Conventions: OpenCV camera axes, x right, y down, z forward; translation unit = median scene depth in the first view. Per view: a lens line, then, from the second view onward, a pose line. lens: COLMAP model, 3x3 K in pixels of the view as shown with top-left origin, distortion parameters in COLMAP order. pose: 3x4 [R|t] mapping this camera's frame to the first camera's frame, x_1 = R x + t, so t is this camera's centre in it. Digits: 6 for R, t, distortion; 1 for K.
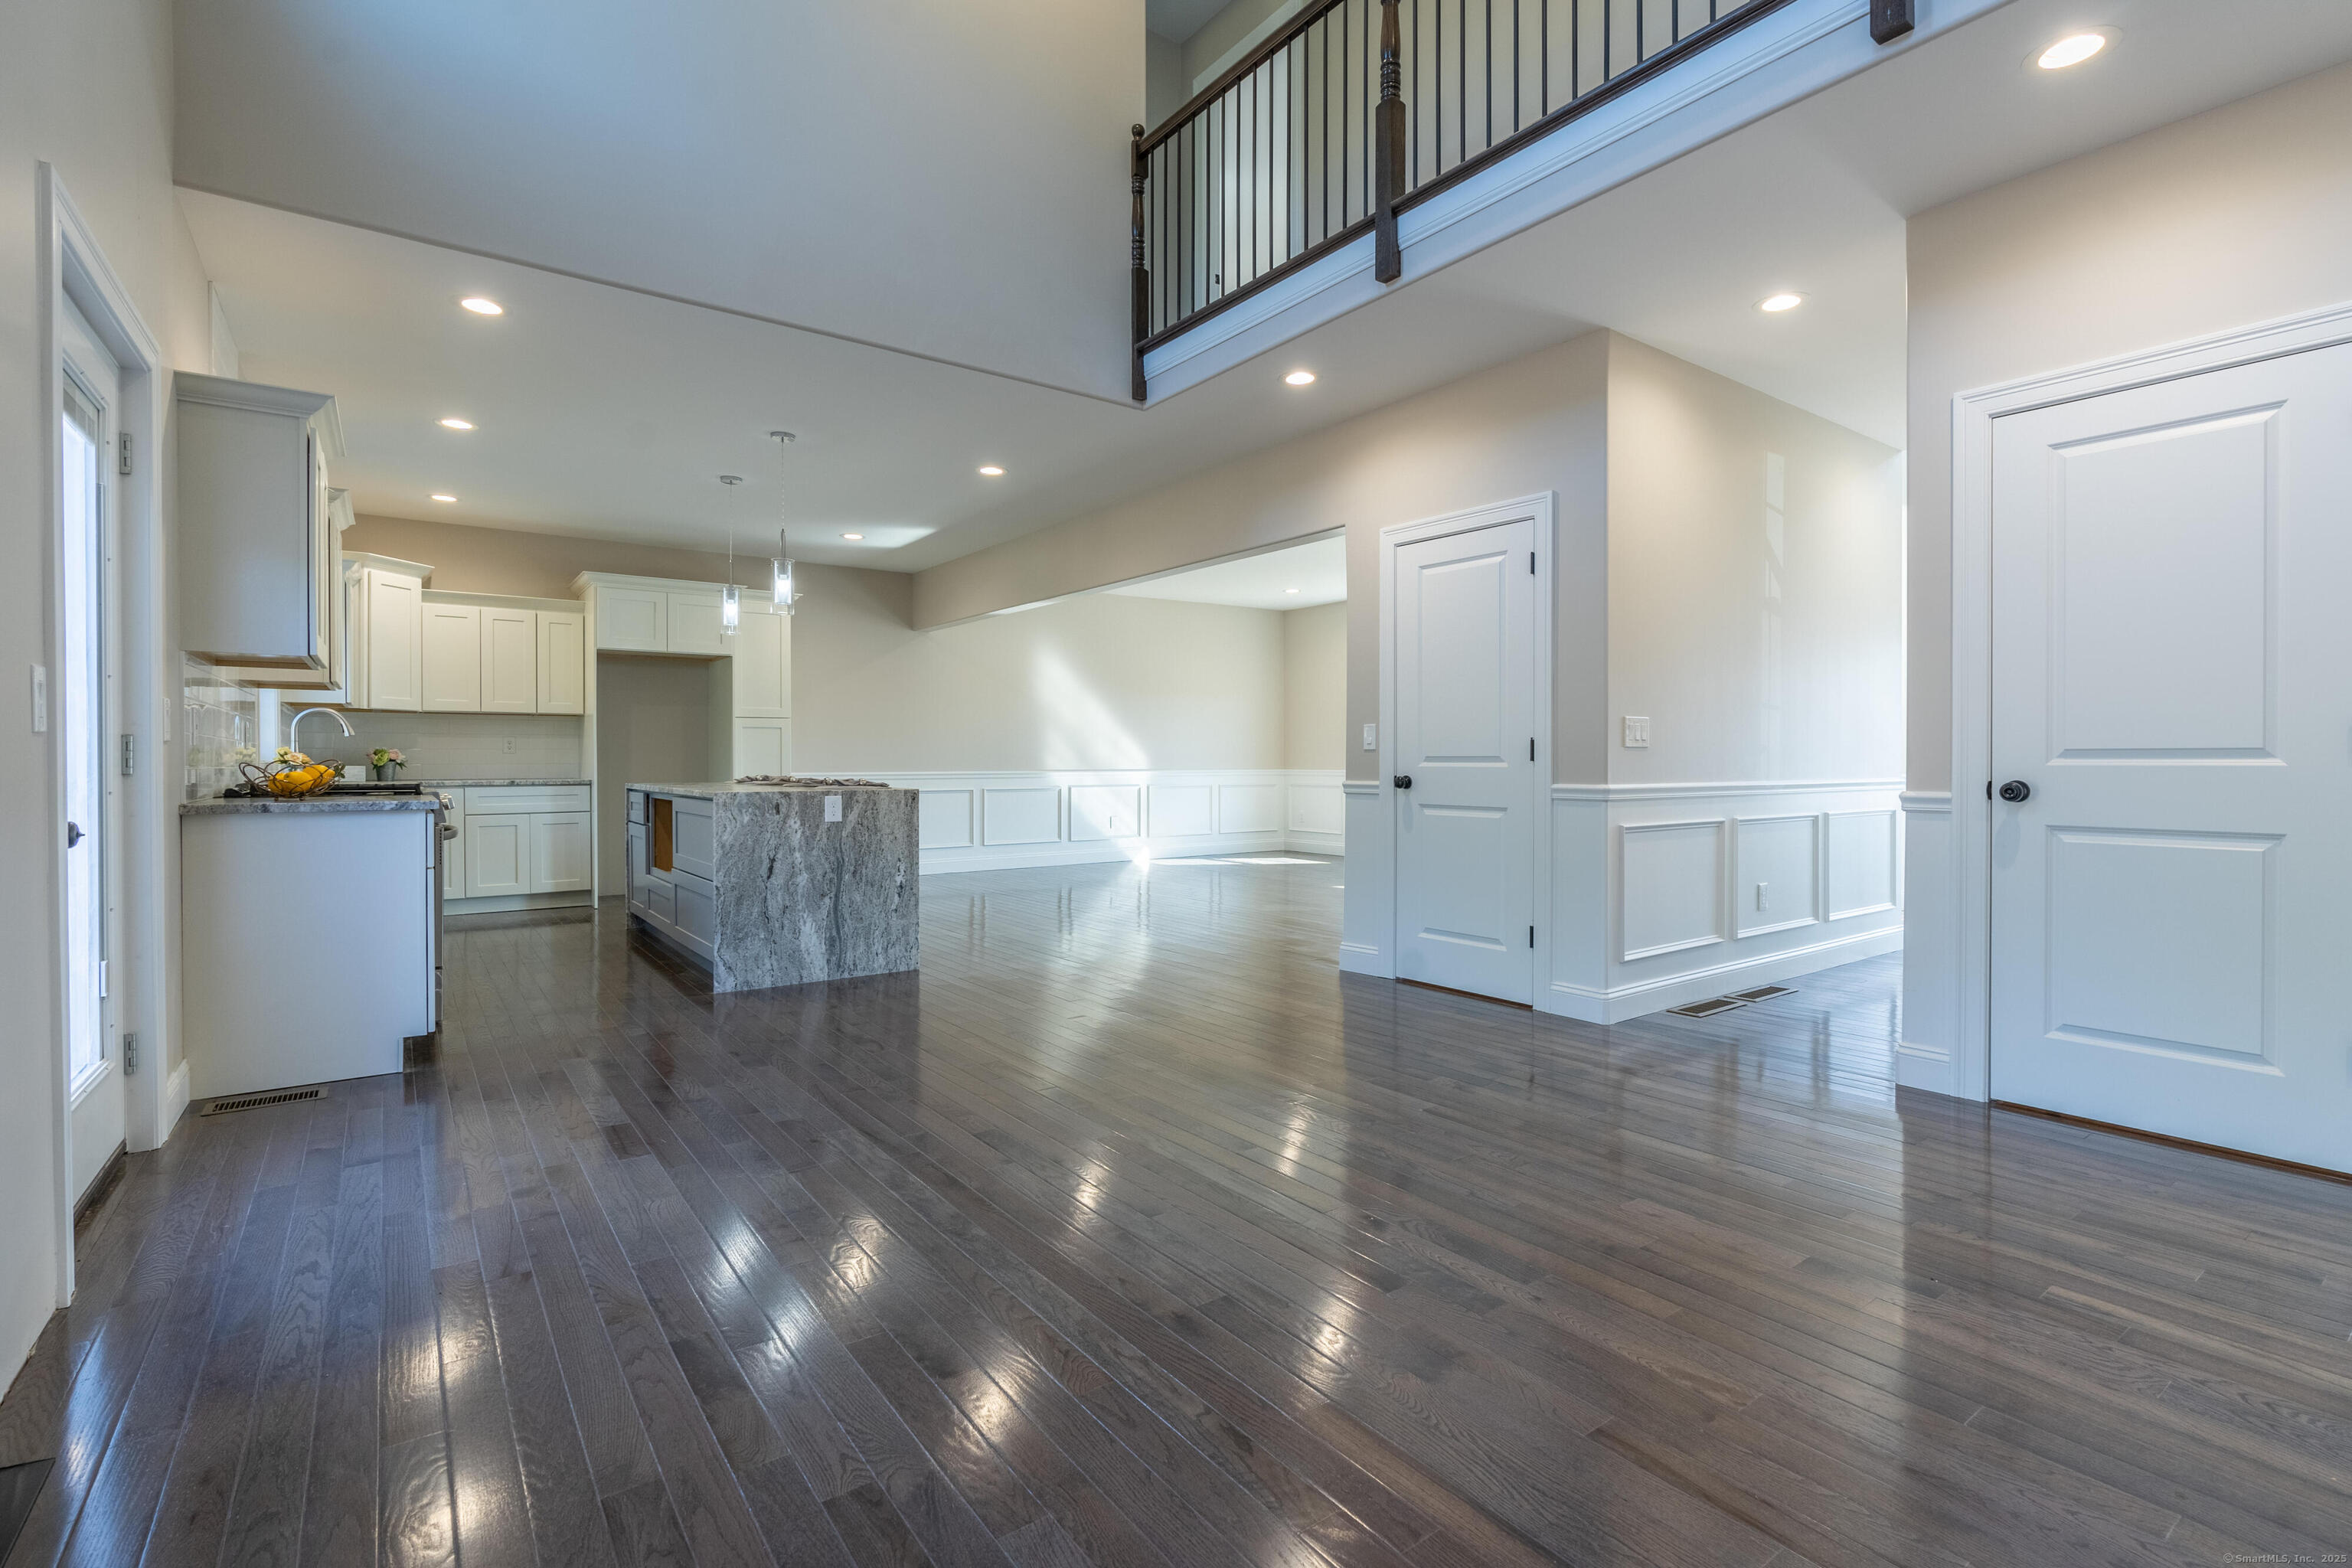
lens RADIAL K [[1084.4, 0, 1201.1], [0, 1084.4, 760.7], [0, 0, 1]] dist [-0.011613, 0.002042]
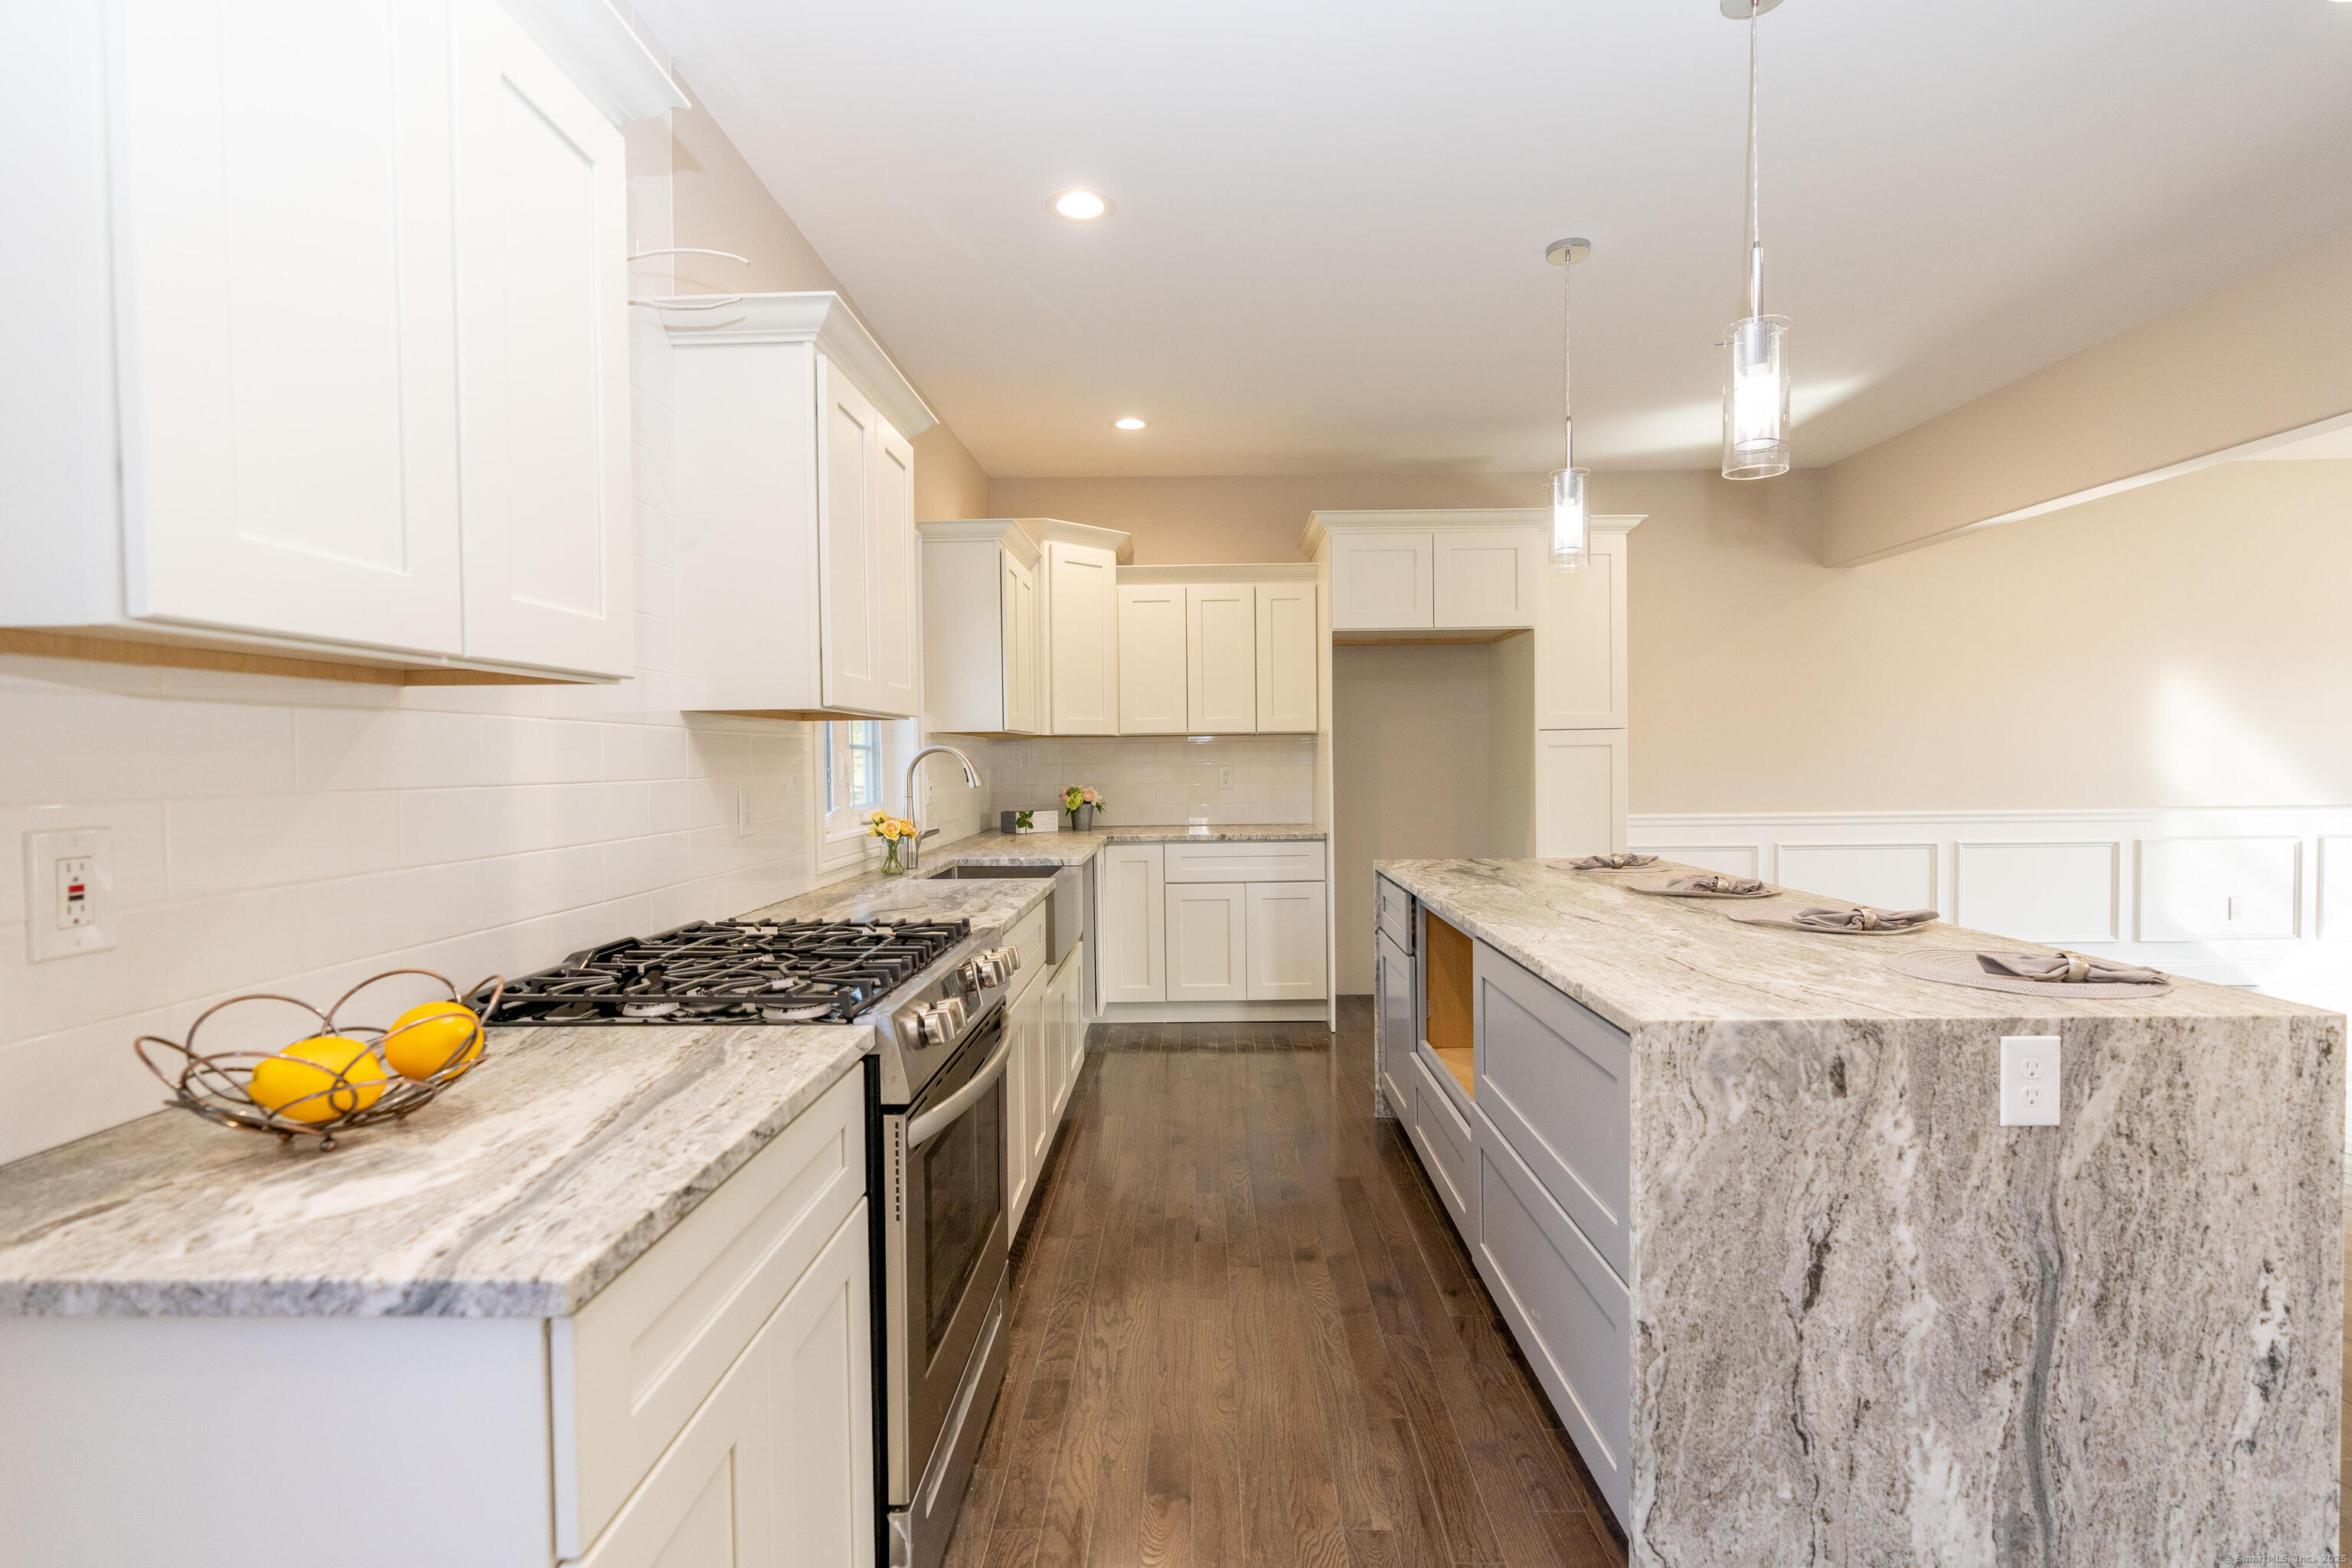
lens RADIAL K [[1084.4, 0, 1180.7], [0, 1084.4, 777.6], [0, 0, 1]] dist [-0.011613, 0.002042]
pose [[0.787625, 0.004248, -0.616141, -0.332502], [0.009623, 0.999769, 0.019194, -0.041968], [0.616080, -0.021047, 0.787402, 0.622897]]
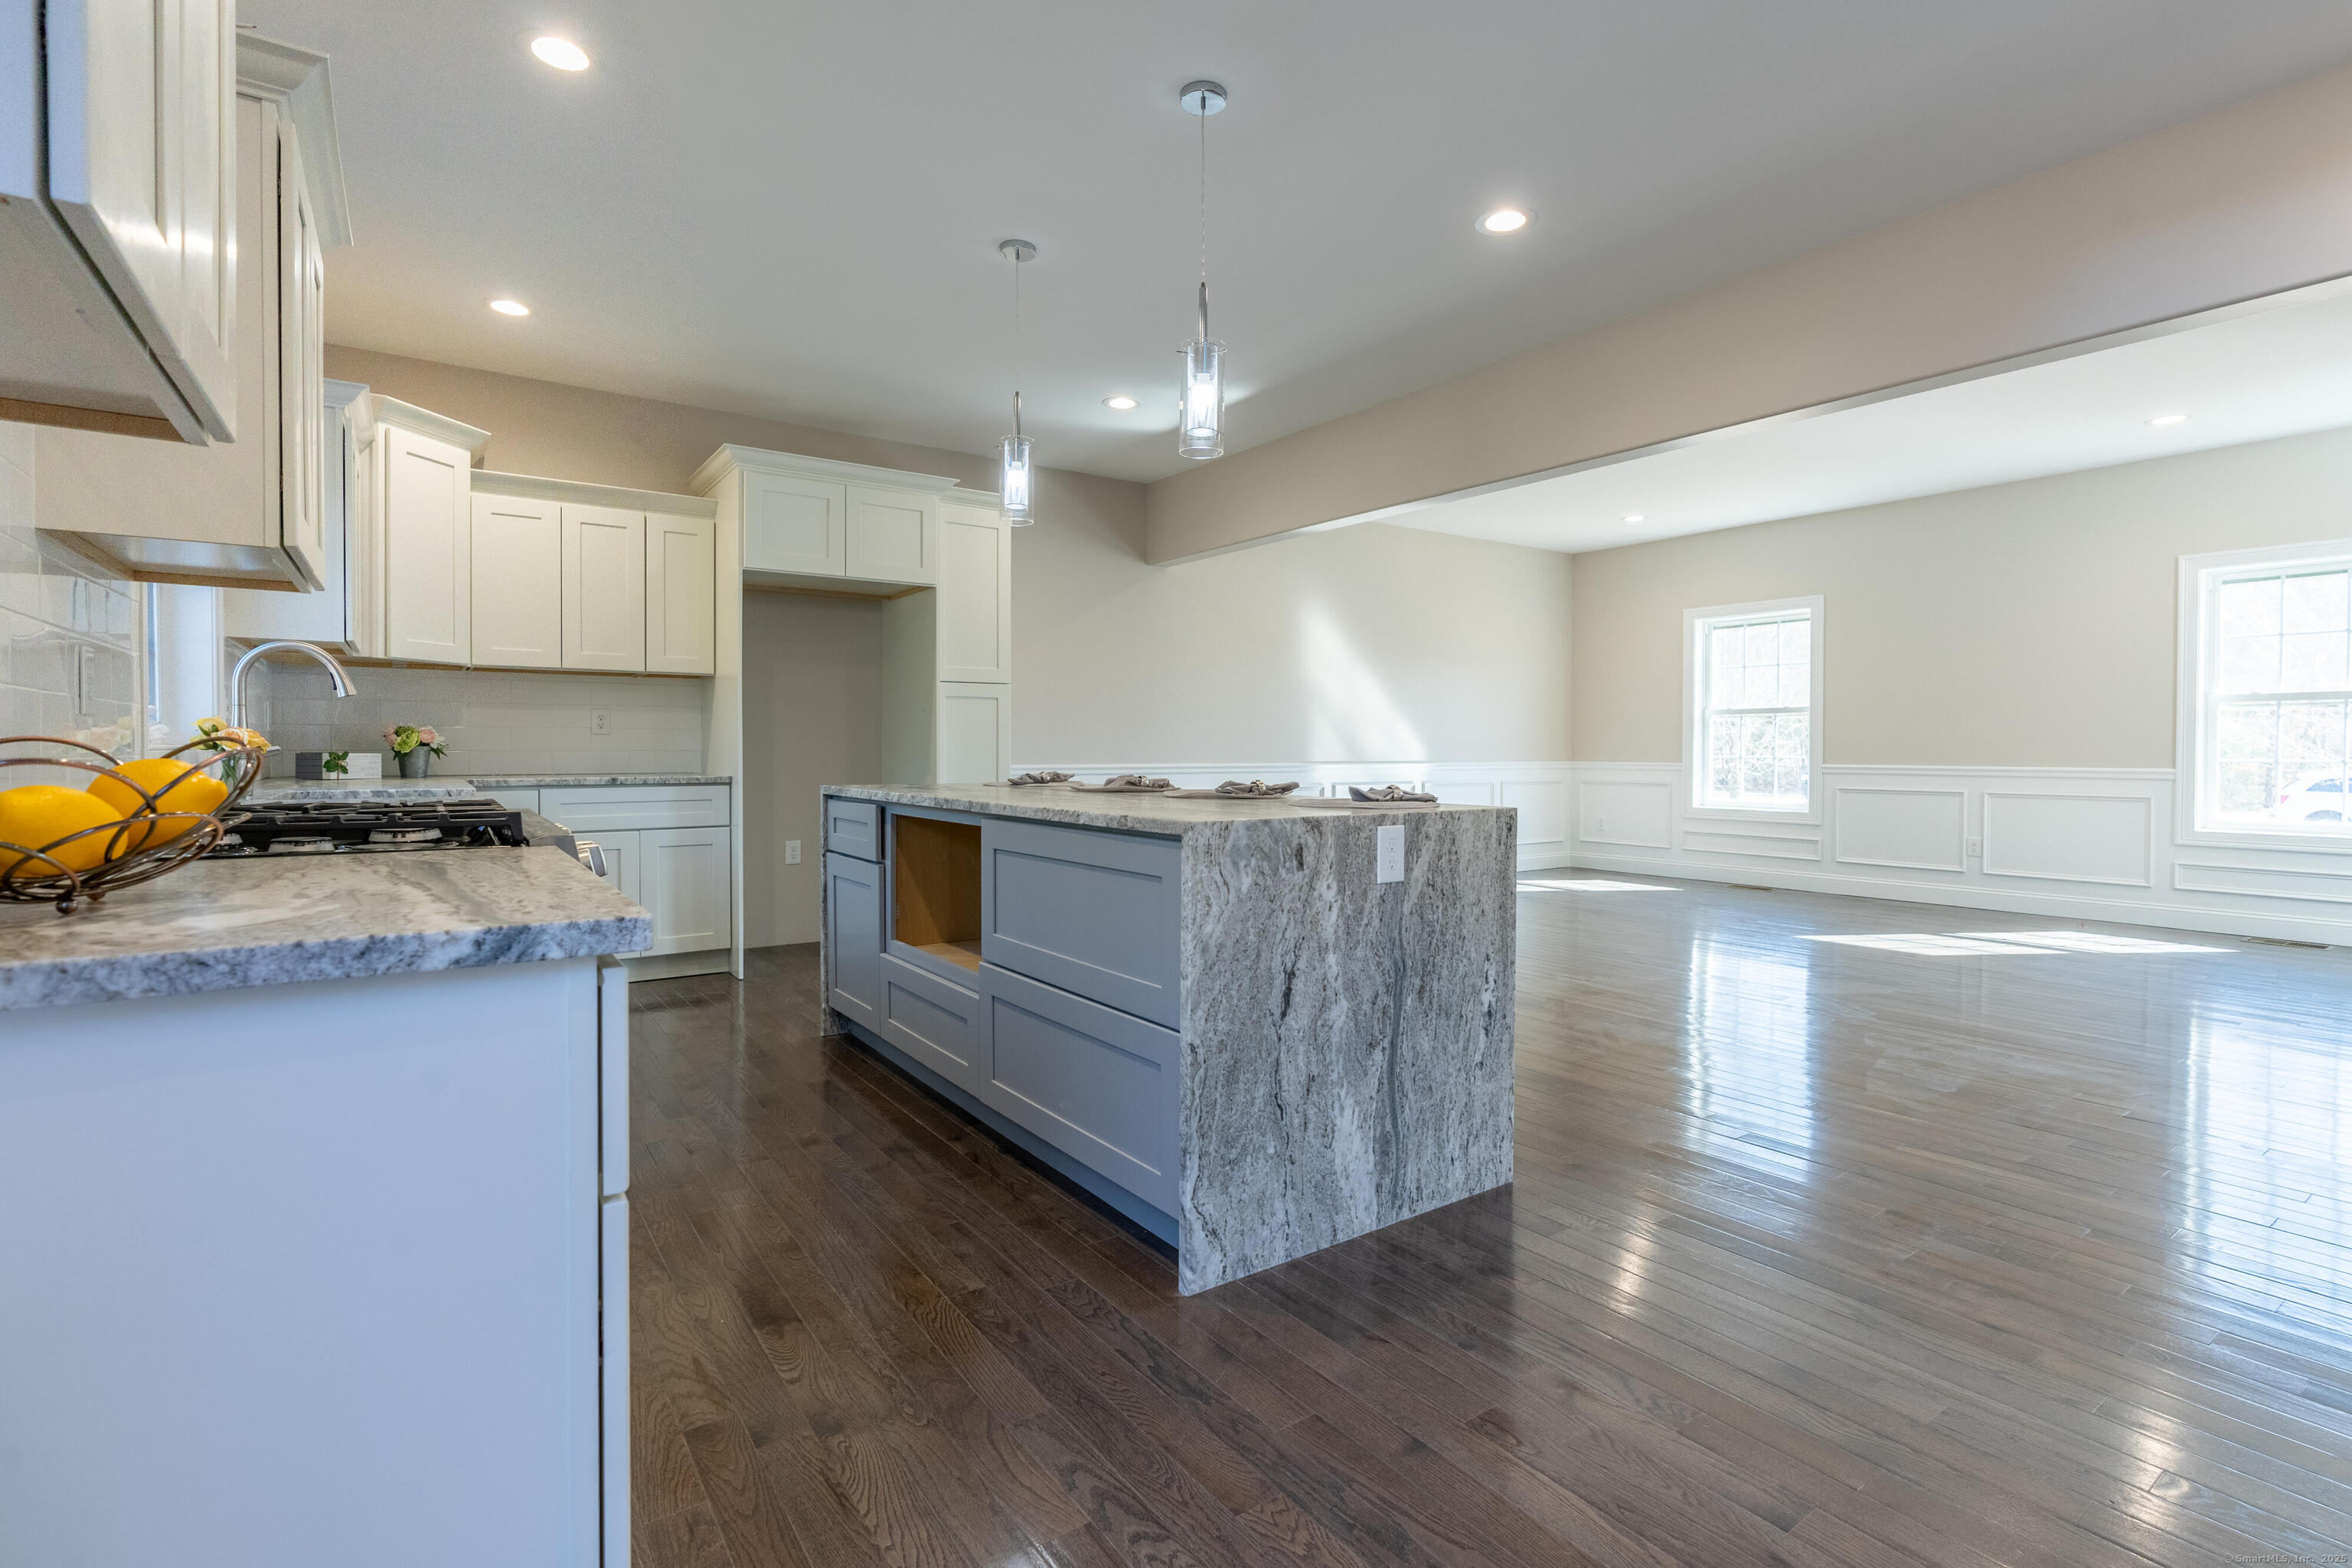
lens RADIAL K [[1084.4, 0, 1193.0], [0, 1084.4, 762.5], [0, 0, 1]] dist [-0.011613, 0.002042]
pose [[0.999745, 0.005142, -0.022006, -0.401759], [-0.004888, 0.999921, 0.011589, 0.001325], [0.022064, -0.011479, 0.999691, 0.530734]]
